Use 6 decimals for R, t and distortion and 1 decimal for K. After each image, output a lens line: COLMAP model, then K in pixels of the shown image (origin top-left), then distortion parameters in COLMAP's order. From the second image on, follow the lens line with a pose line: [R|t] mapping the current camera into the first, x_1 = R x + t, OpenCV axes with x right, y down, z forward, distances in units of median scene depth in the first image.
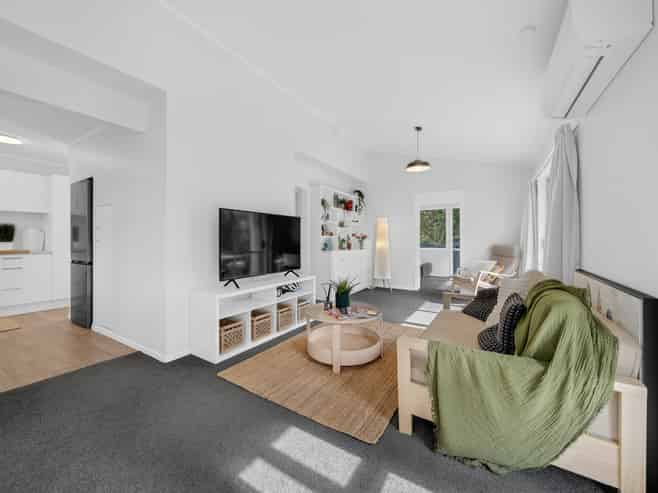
lens RADIAL K [[265.5, 0, 327.4], [0, 265.5, 242.4], [0, 0, 1]] dist [-0.000145, -0.000036]
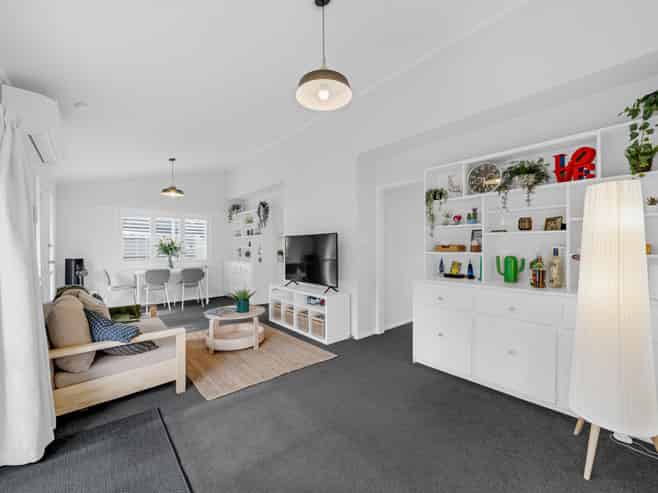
lens RADIAL K [[269.4, 0, 327.6], [0, 269.4, 248.6], [0, 0, 1]] dist [-0.000986, -0.000145]
pose [[-0.299111, 0.006073, -0.954199, 0.883325], [-0.003658, 0.999965, 0.007511, -0.048735], [0.954211, 0.005737, -0.299079, 1.362476]]
